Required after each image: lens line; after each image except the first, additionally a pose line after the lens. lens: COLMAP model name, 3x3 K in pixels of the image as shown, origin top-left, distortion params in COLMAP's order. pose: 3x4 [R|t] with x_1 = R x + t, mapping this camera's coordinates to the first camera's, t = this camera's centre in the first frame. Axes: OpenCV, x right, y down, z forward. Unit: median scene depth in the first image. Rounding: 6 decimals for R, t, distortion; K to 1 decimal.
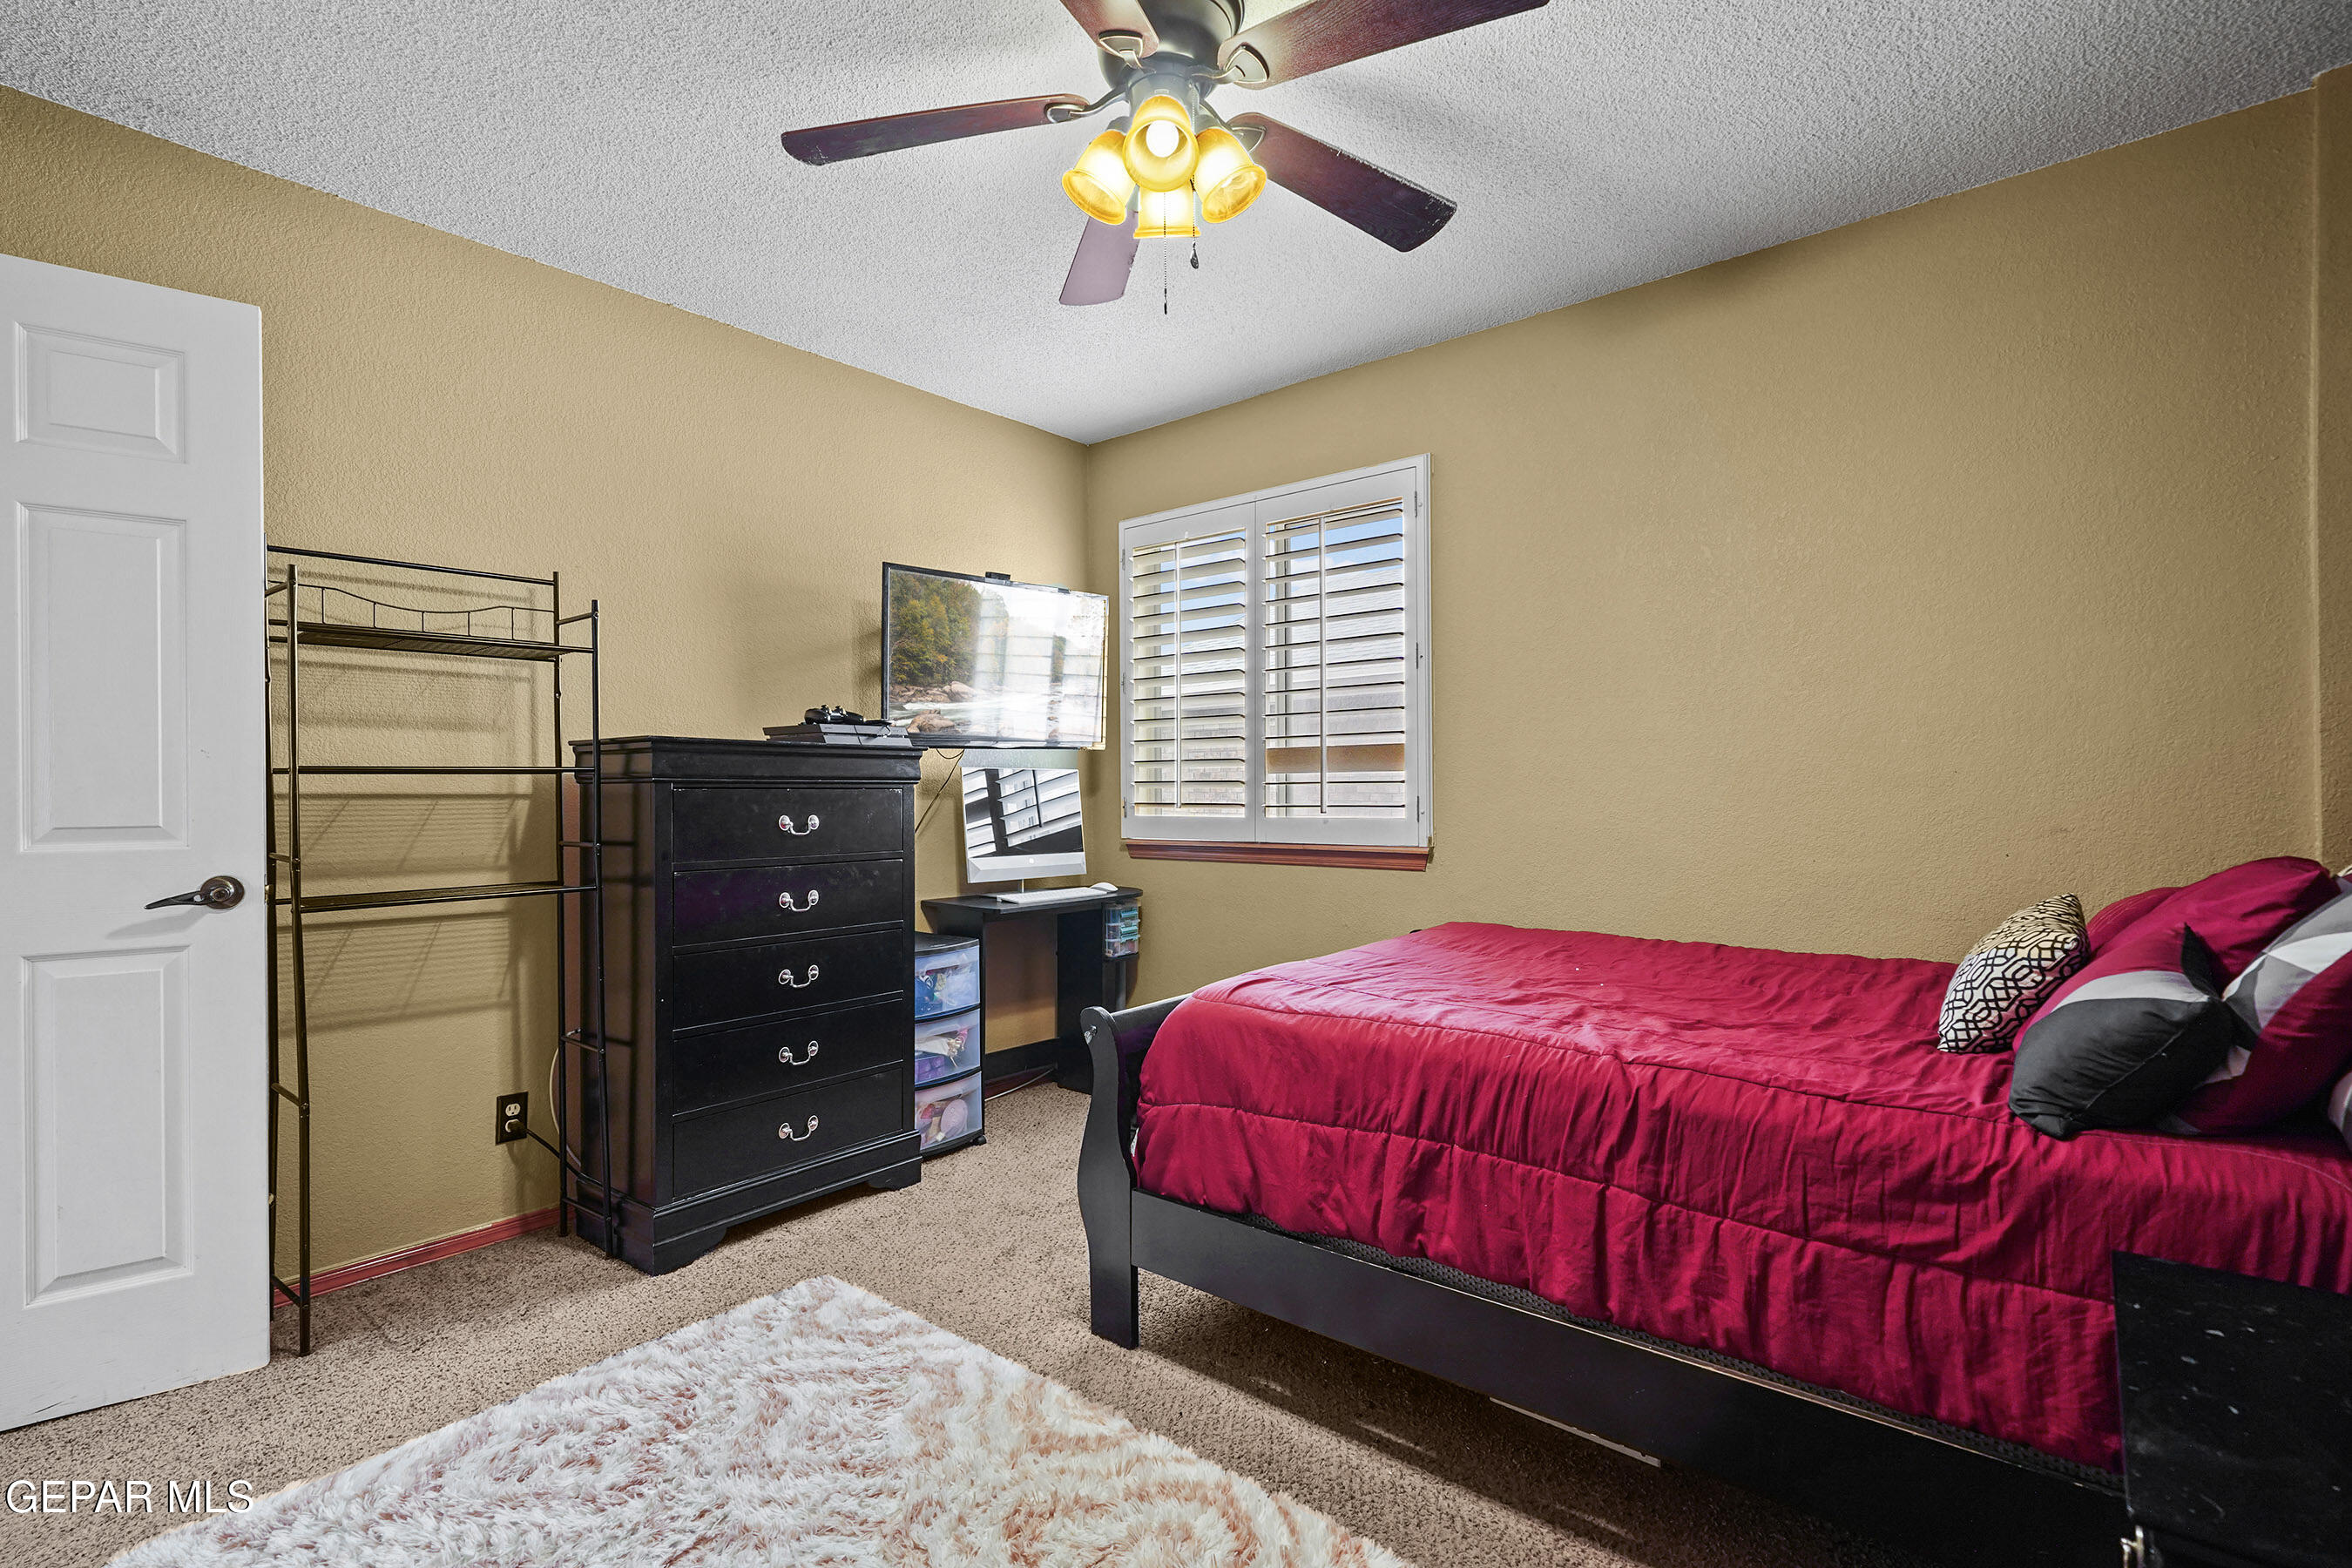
lens RADIAL K [[1105.7, 0, 1173.2], [0, 1105.7, 789.4], [0, 0, 1]] dist [-0.000201, -0.000150]
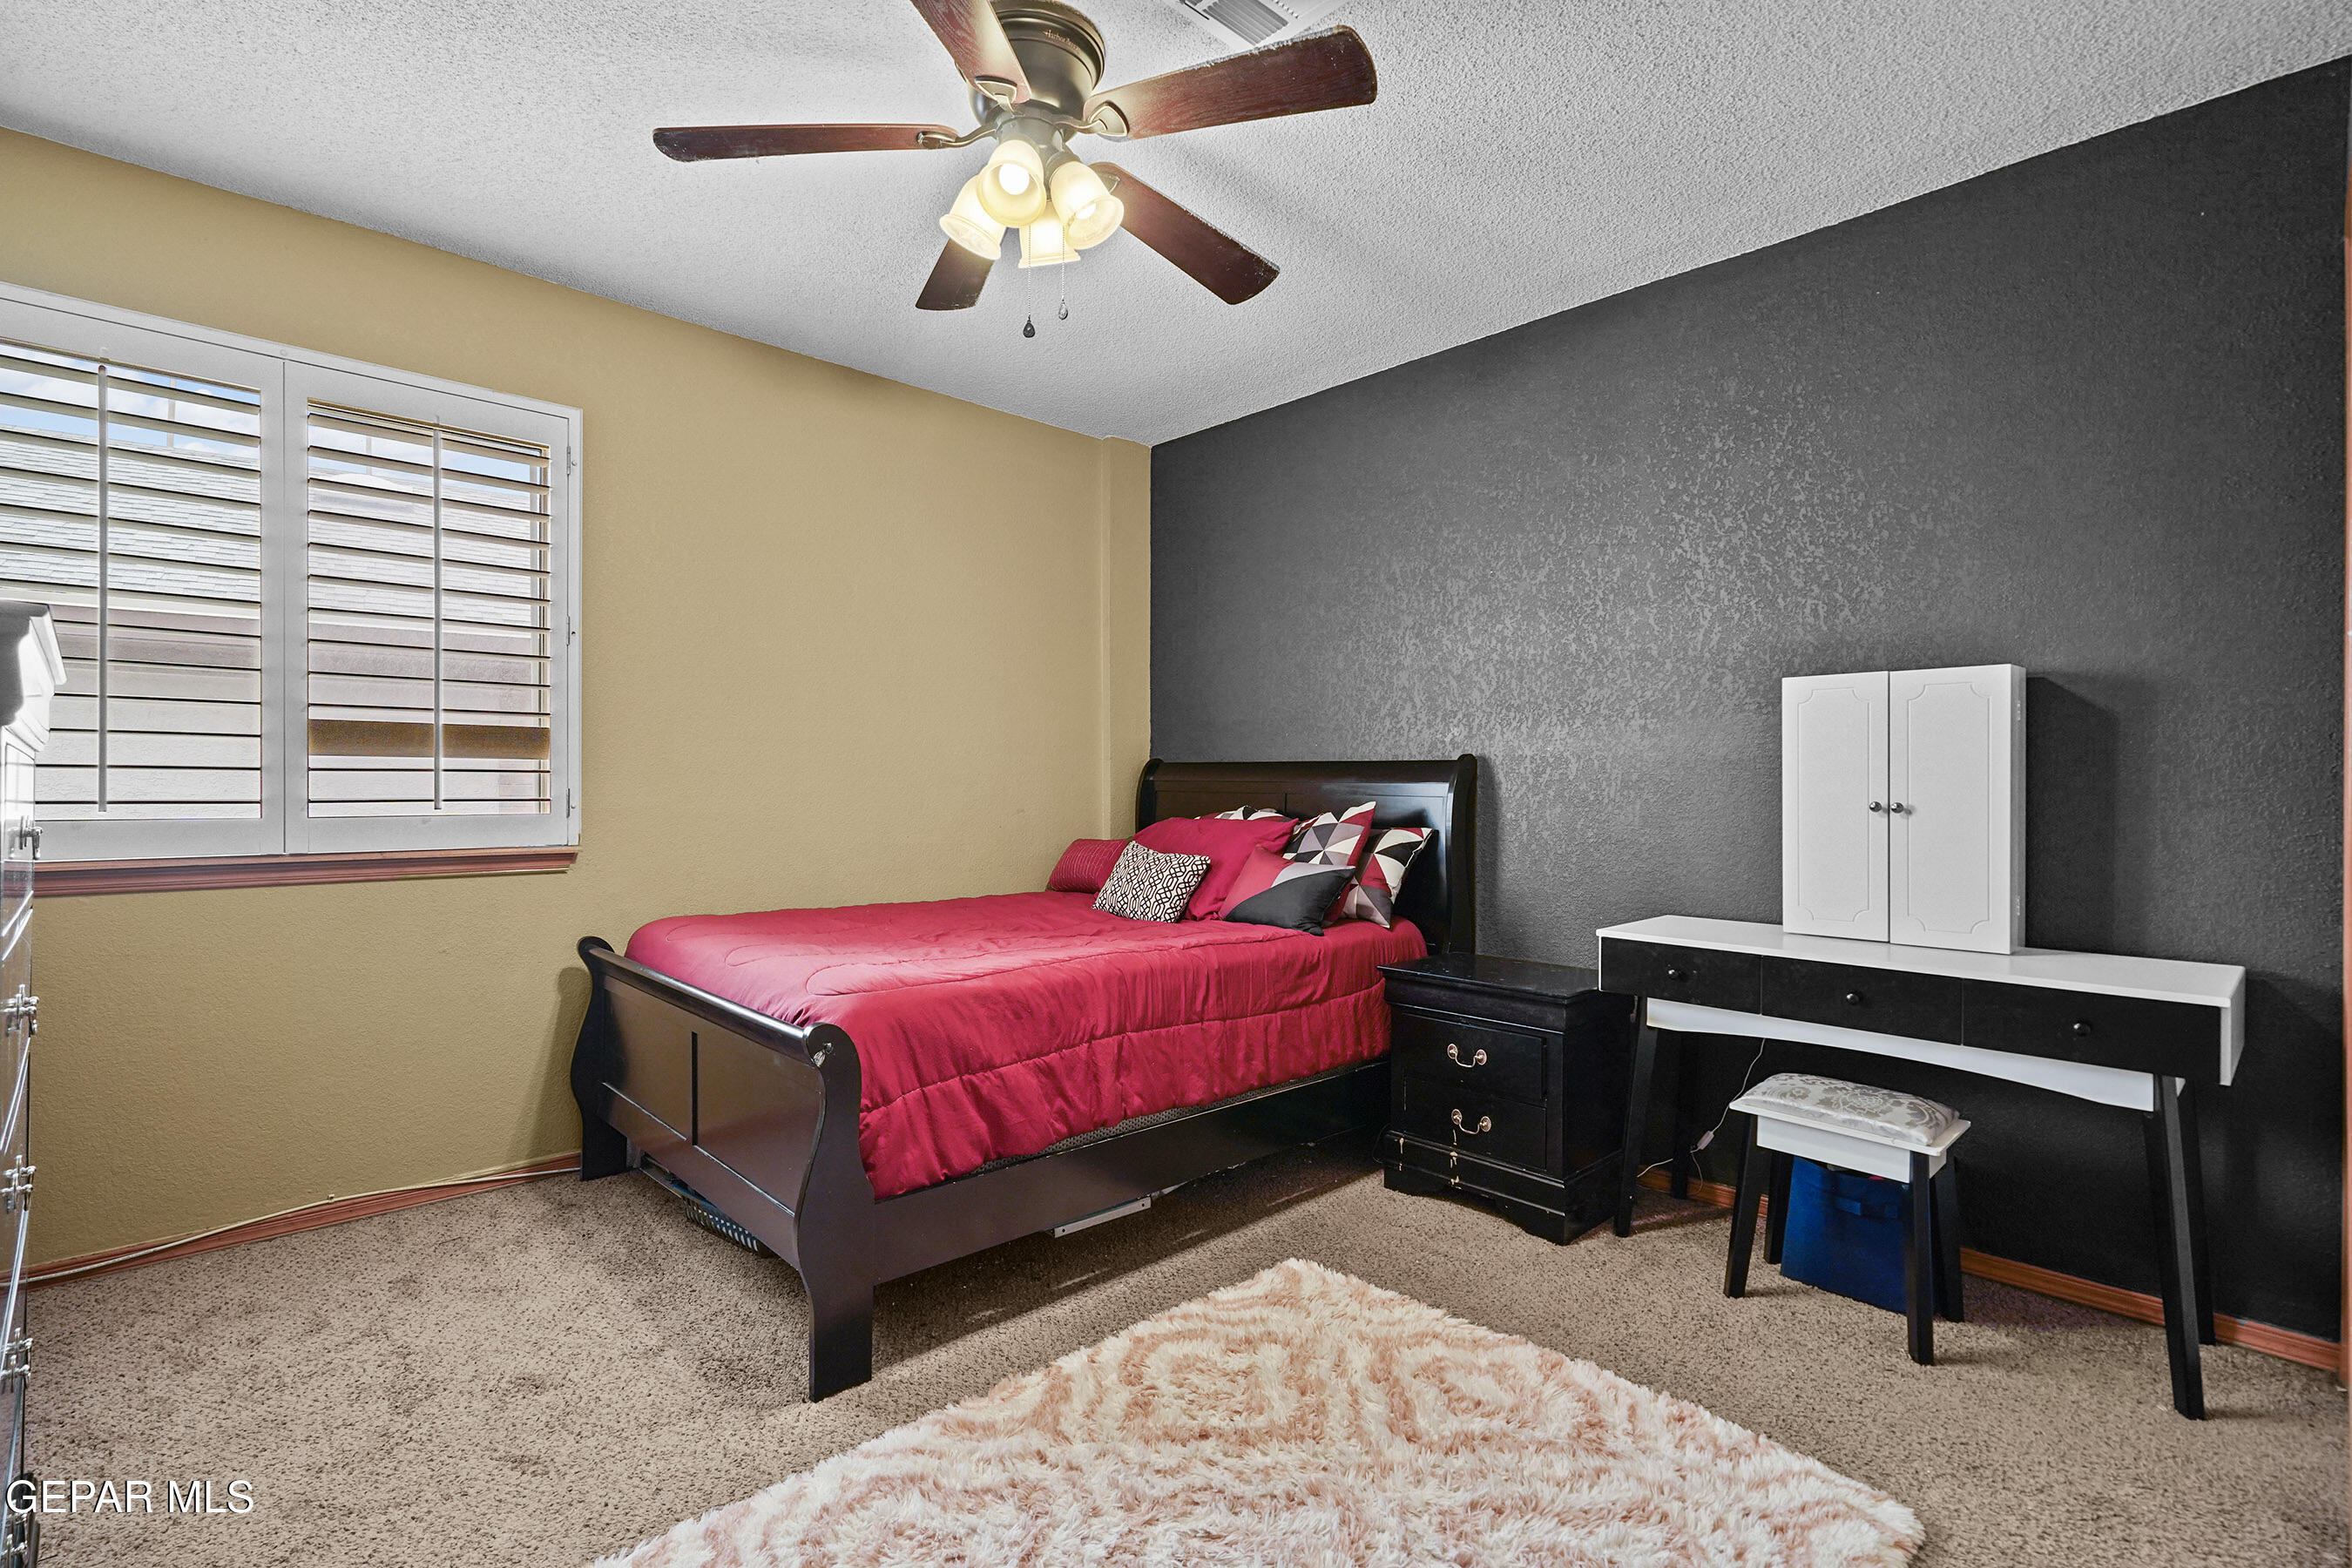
lens RADIAL K [[1086.9, 0, 1176.0], [0, 1086.9, 784.0], [0, 0, 1]] dist [0.002461, -0.000116]
pose [[0.116203, 0.012828, 0.993143, -0.778181], [-0.005203, 0.999911, -0.012307, 0.014130], [-0.993212, -0.003737, 0.116260, 0.540718]]
